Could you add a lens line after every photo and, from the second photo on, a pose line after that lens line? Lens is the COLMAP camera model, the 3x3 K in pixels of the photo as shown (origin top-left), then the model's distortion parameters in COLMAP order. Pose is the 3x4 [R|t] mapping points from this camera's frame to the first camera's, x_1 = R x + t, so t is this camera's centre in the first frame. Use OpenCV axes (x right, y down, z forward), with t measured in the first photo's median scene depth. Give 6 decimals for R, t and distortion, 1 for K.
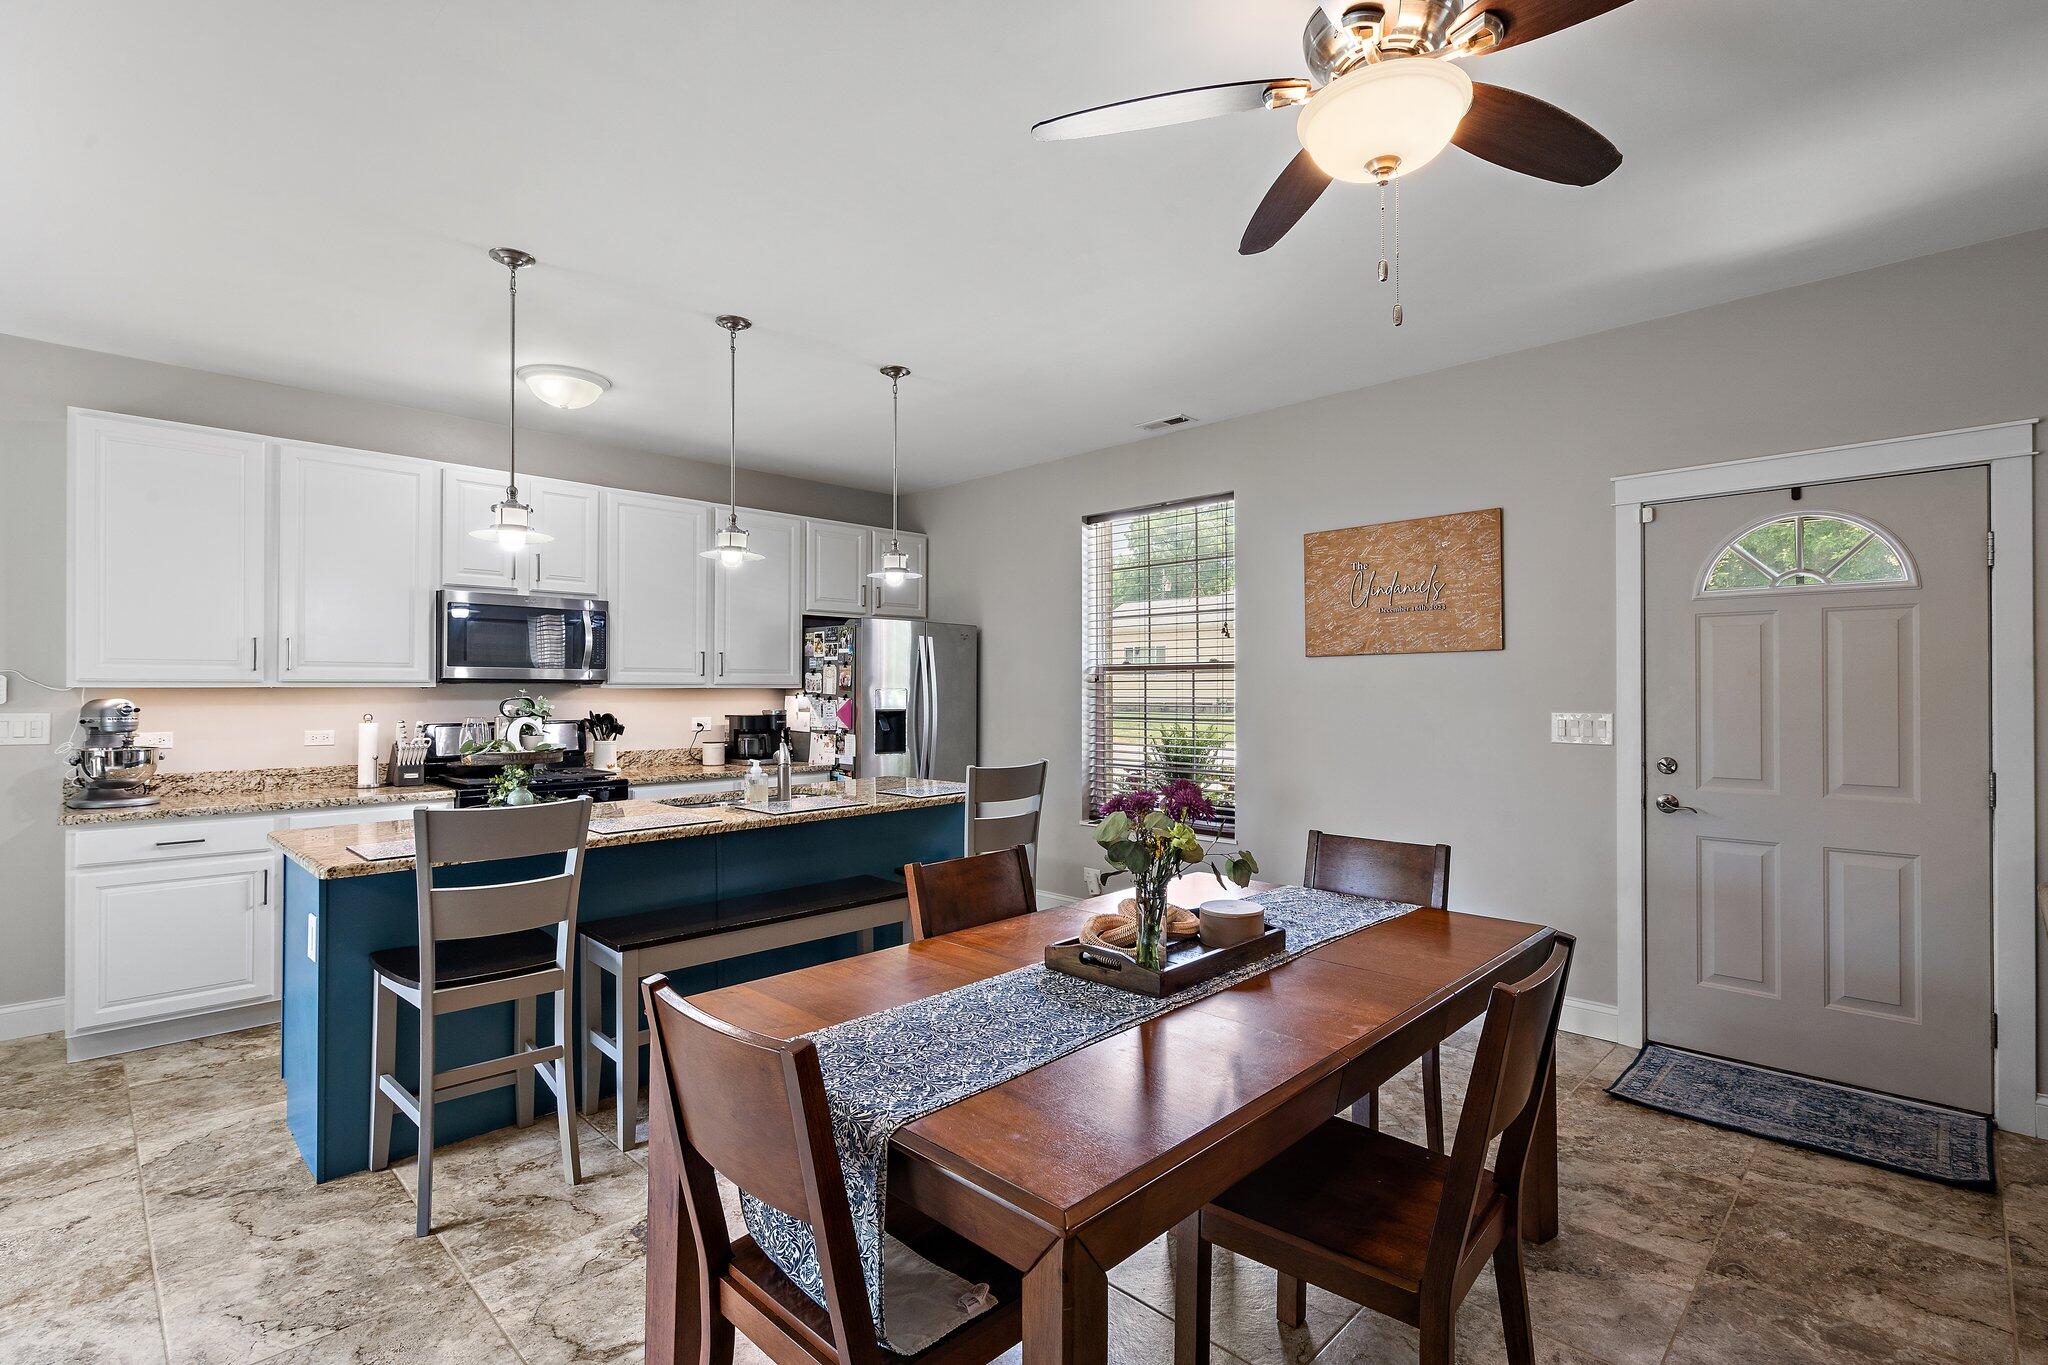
lens RADIAL K [[950.9, 0, 1016.1], [0, 950.9, 688.1], [0, 0, 1]] dist [-0.000868, 0.000962]
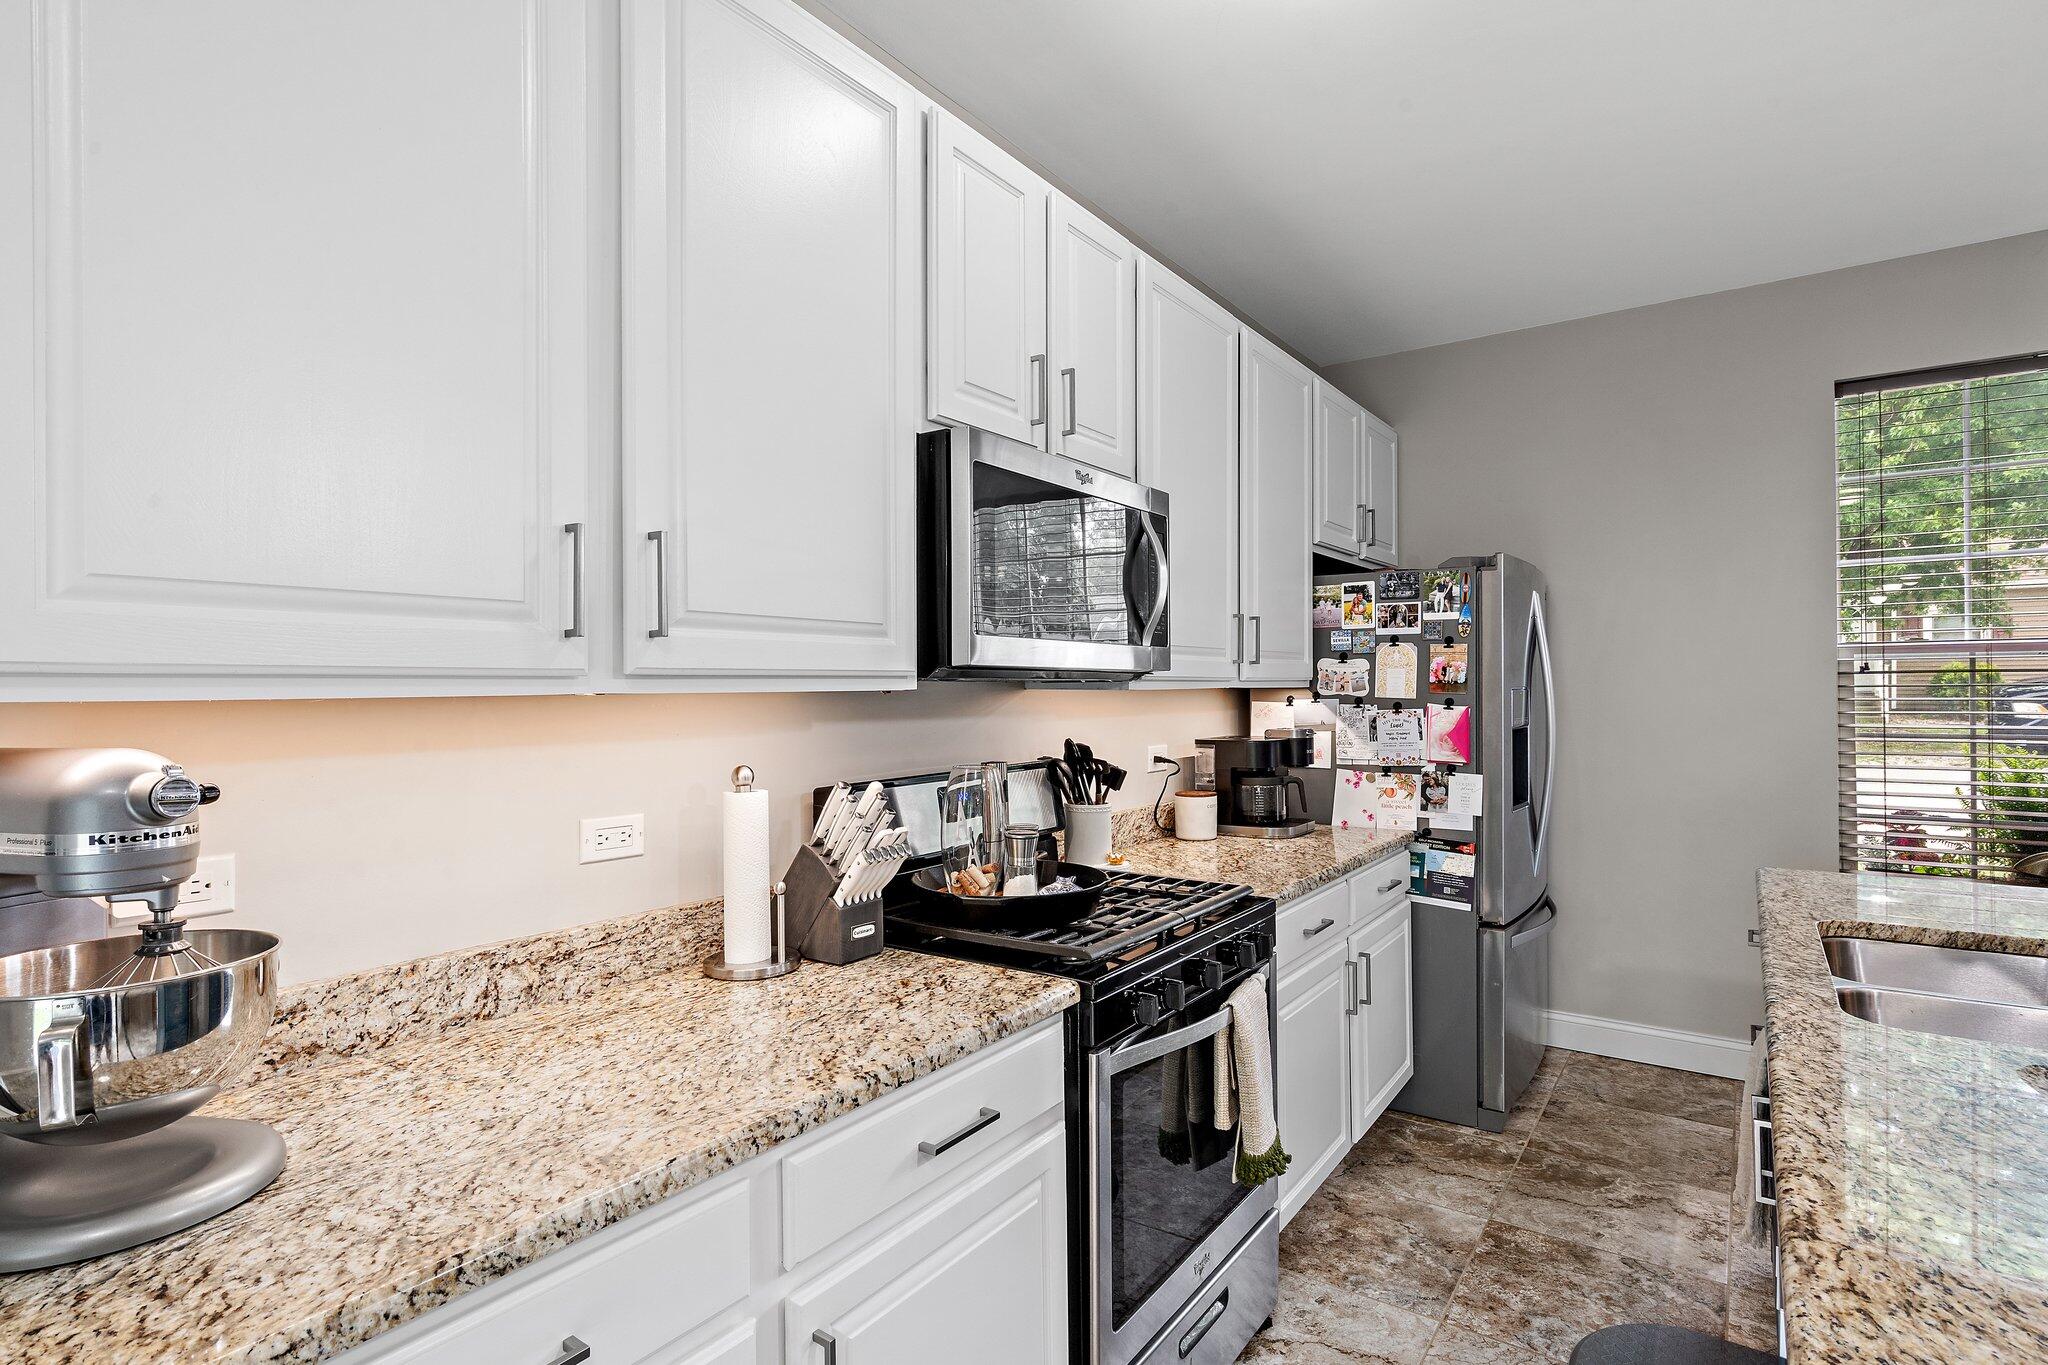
lens RADIAL K [[1032.8, 0, 1020.7], [0, 1032.8, 693.1], [0, 0, 1]] dist [-0.001083, 0.000182]
pose [[0.985221, -0.006855, 0.171152, -0.510190], [0.005561, 0.999952, 0.008041, -0.002366], [-0.171199, -0.006971, 0.985212, 0.471960]]
